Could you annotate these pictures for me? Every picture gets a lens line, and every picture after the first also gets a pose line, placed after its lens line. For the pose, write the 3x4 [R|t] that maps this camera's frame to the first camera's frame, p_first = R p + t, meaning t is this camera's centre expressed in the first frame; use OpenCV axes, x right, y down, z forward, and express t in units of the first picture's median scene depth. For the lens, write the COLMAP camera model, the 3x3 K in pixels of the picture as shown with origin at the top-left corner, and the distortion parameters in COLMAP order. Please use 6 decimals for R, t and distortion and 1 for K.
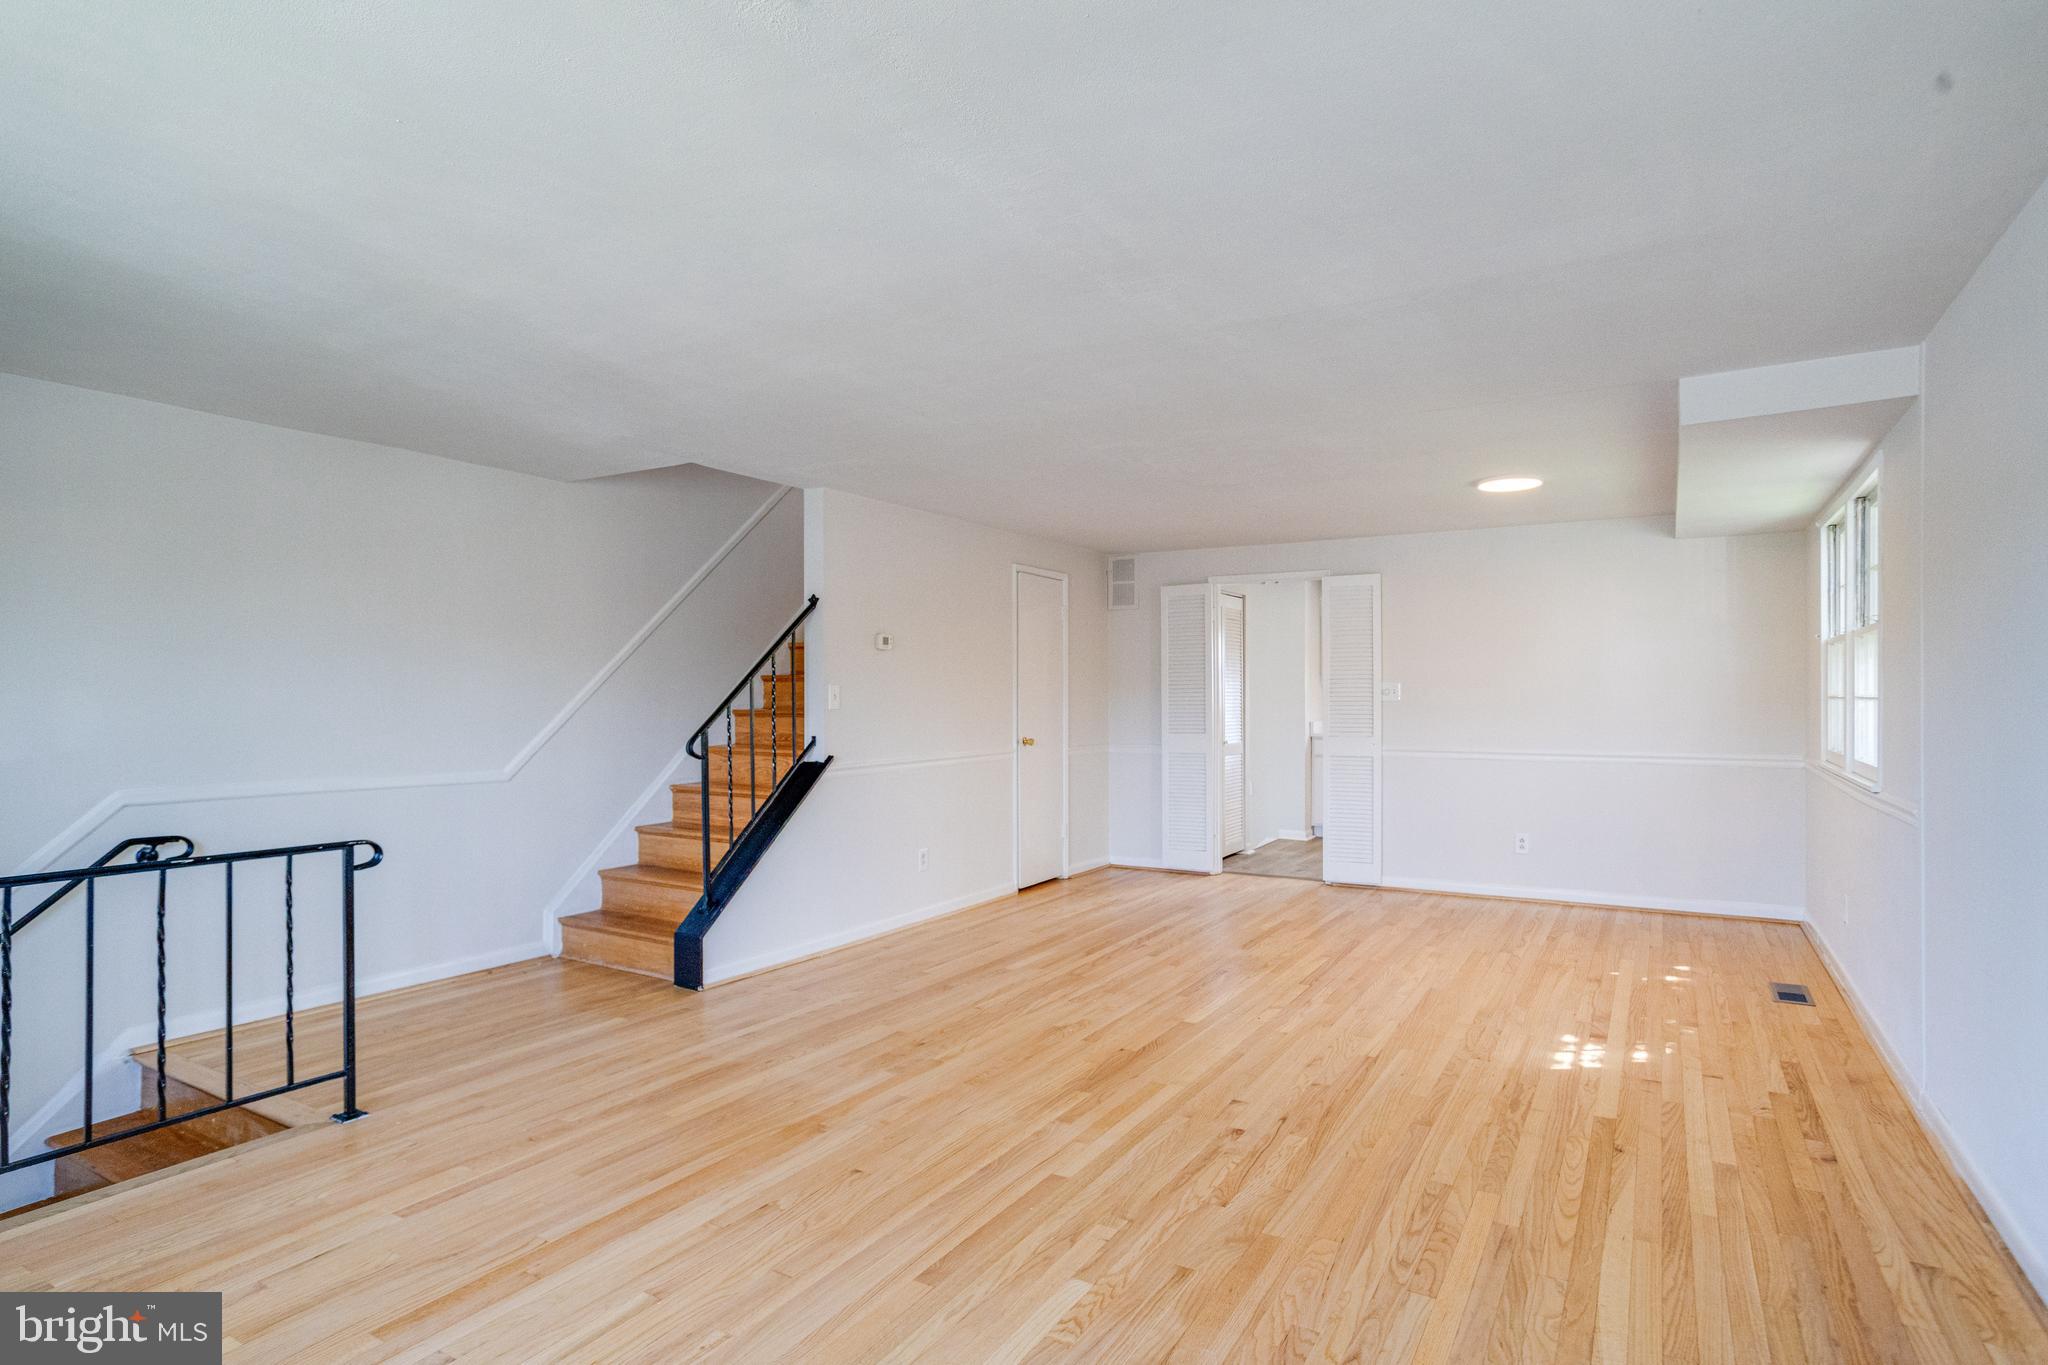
lens RADIAL K [[1071.1, 0, 1009.2], [0, 1071.1, 692.3], [0, 0, 1]] dist [-0.052189, 0.040133]
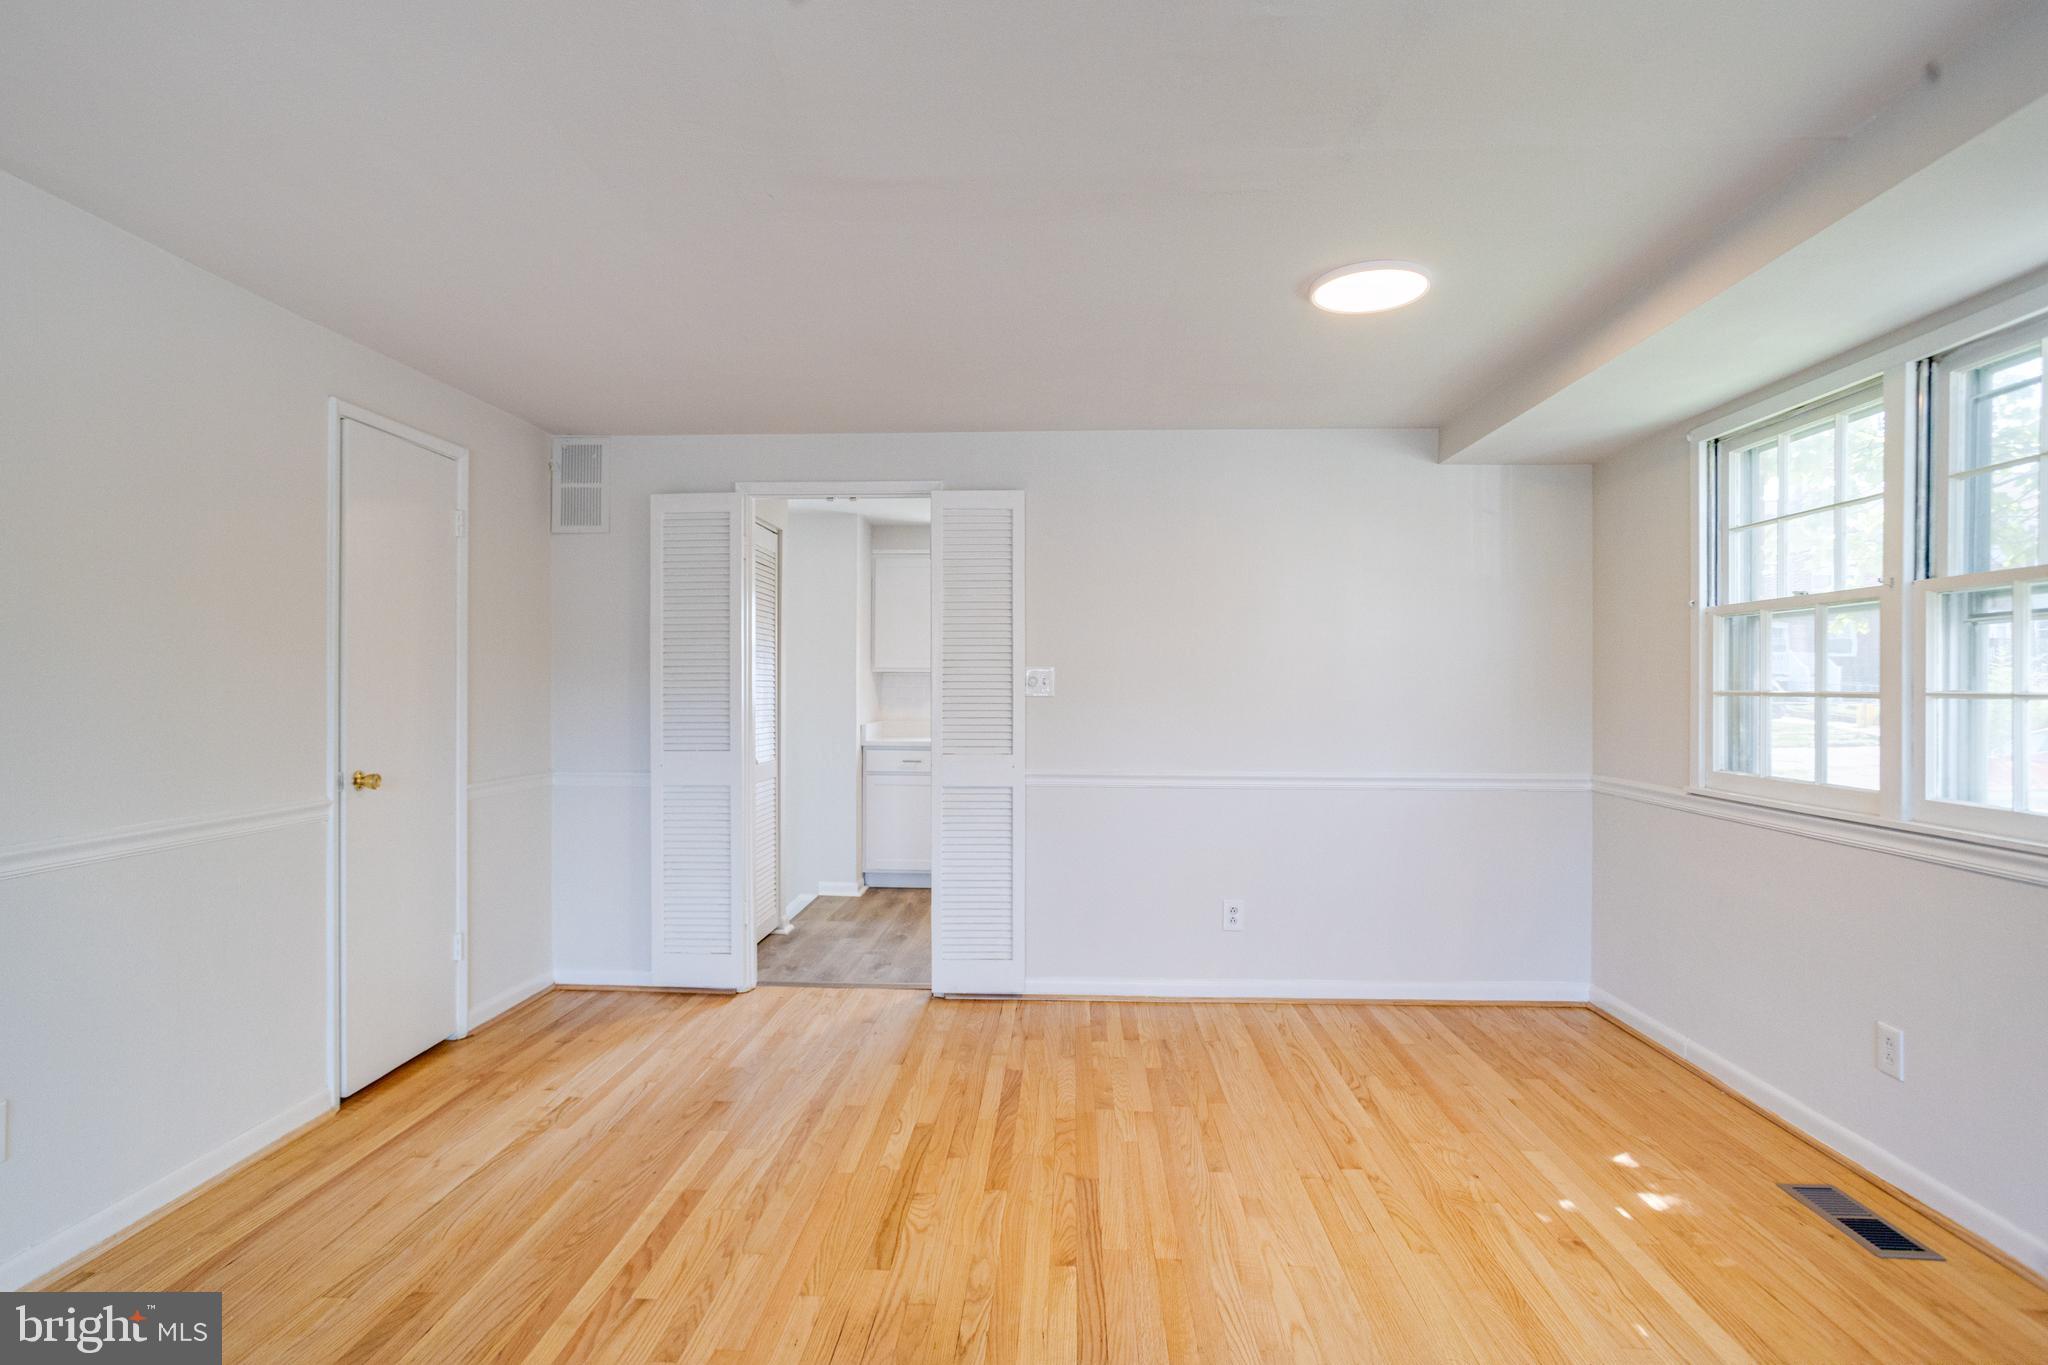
lens RADIAL K [[1071.1, 0, 1009.2], [0, 1071.1, 692.3], [0, 0, 1]] dist [-0.052189, 0.040133]
pose [[0.880290, 0.003554, 0.474423, 0.069314], [-0.007068, 0.999959, 0.005624, 0.003389], [-0.474384, -0.008304, 0.880279, 0.686750]]
